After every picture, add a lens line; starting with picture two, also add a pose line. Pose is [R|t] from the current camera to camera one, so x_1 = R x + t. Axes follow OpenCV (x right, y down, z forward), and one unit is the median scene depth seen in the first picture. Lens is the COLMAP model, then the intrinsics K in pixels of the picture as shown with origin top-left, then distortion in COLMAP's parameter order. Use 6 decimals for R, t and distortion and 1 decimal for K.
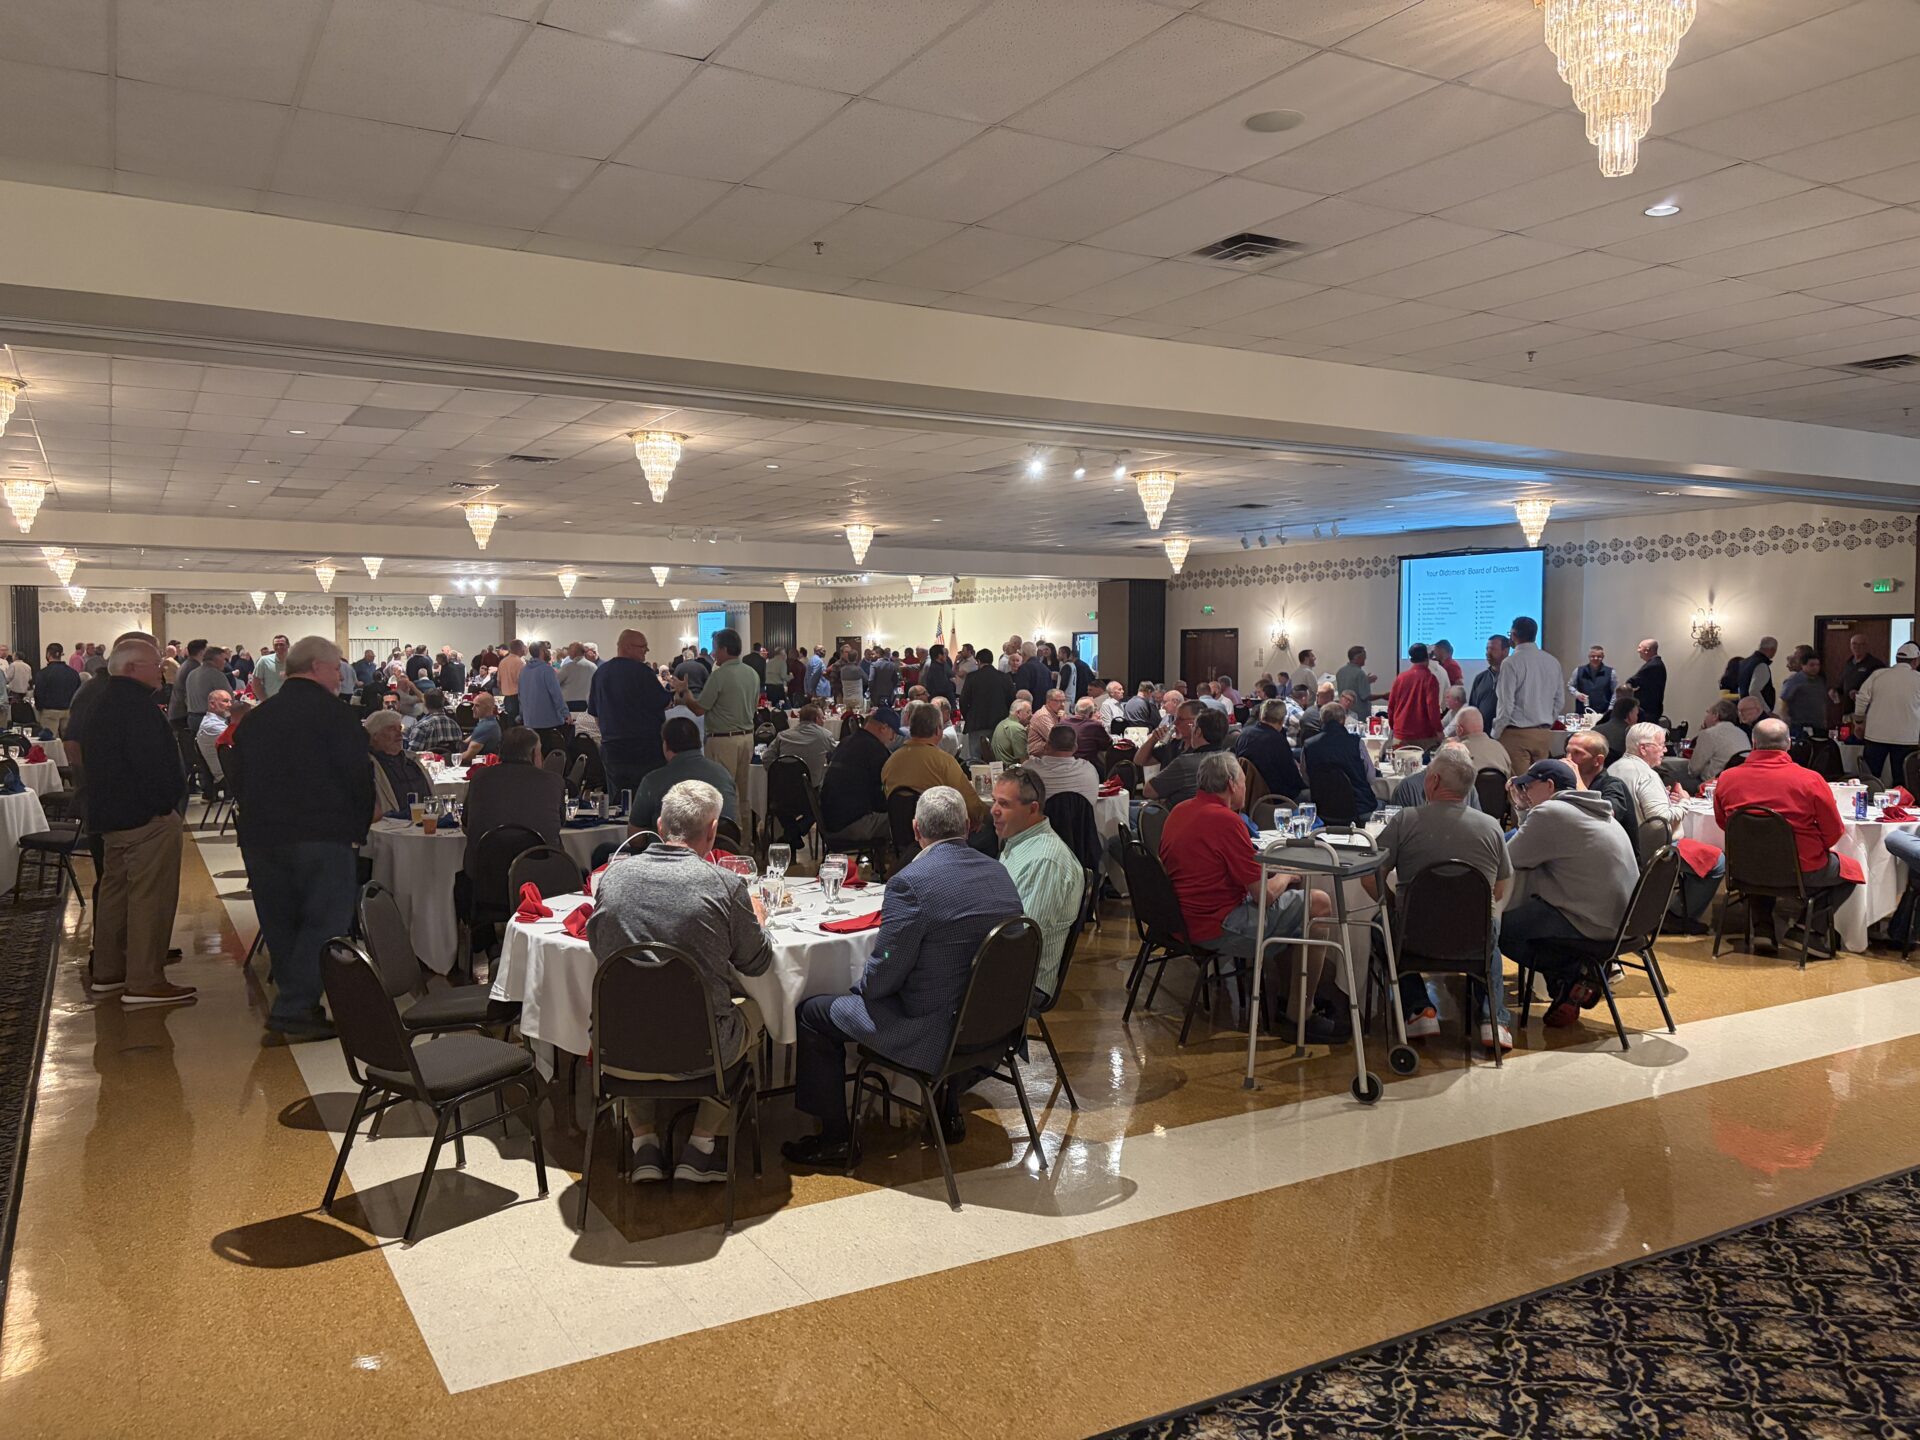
lens RADIAL K [[1636.1, 0, 962.9], [0, 1636.1, 717.8], [0, 0, 1]] dist [-0.015588, -0.017413]
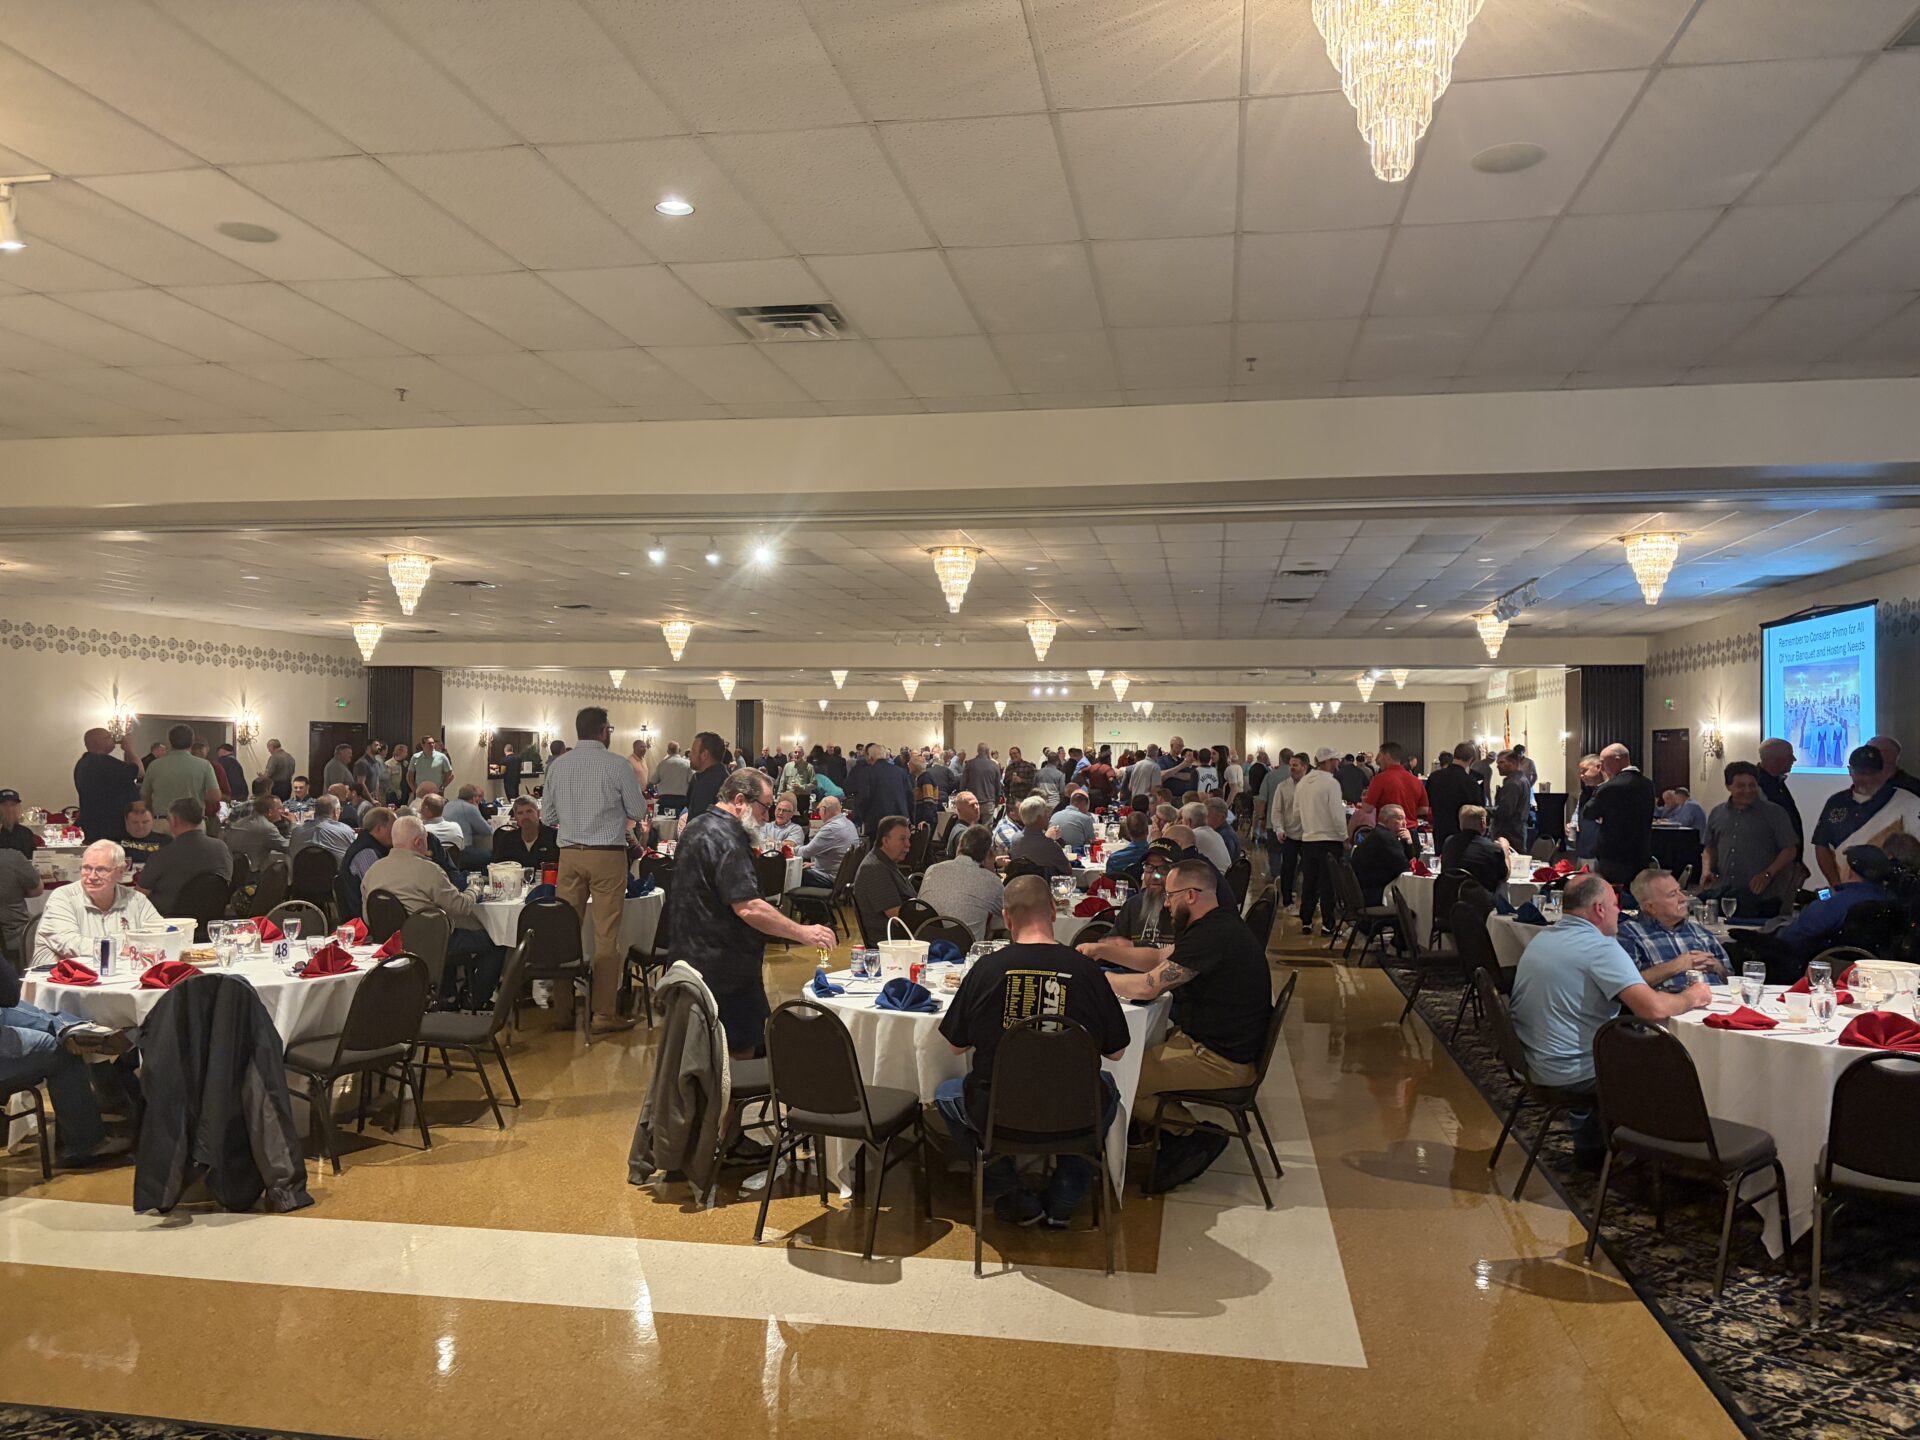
lens RADIAL K [[1455.7, 0, 963.8], [0, 1455.7, 713.6], [0, 0, 1]] dist [0.035581, -0.039132]
pose [[0.739559, -0.012600, -0.672974, 0.429929], [-0.033642, 0.997883, -0.055655, -0.011709], [0.672250, 0.063800, 0.737570, 0.286031]]
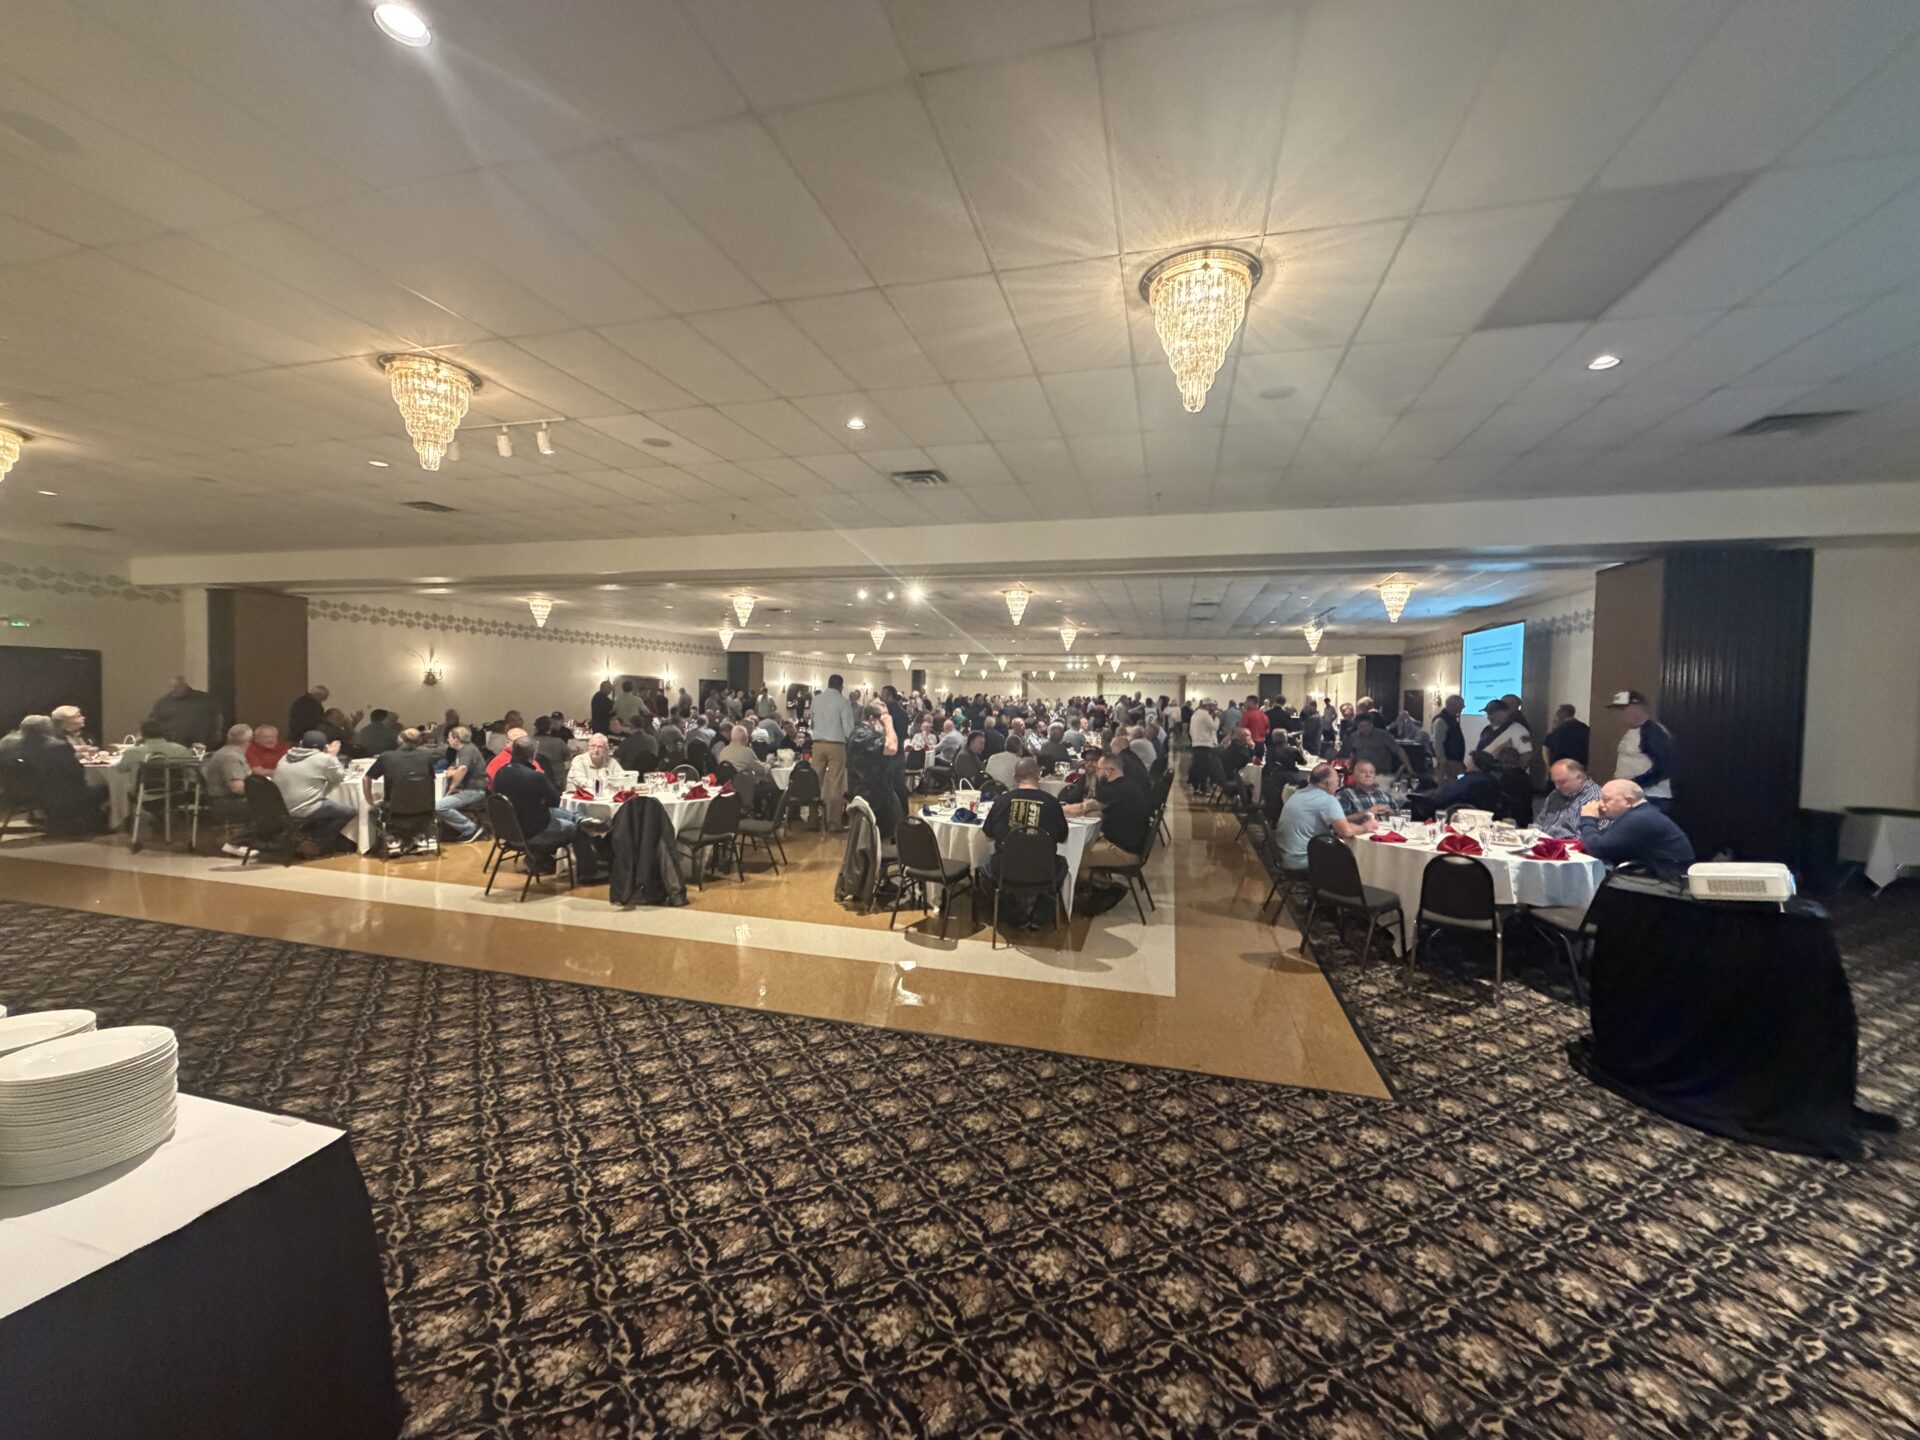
lens RADIAL K [[766.9, 0, 954.8], [0, 766.9, 716.5], [0, 0, 1]] dist [-0.008579, 0.000193]
pose [[0.667088, 0.031027, -0.744333, 0.446605], [-0.047561, 0.998868, -0.000989, -0.011268], [0.743459, 0.036061, 0.667808, 0.284252]]
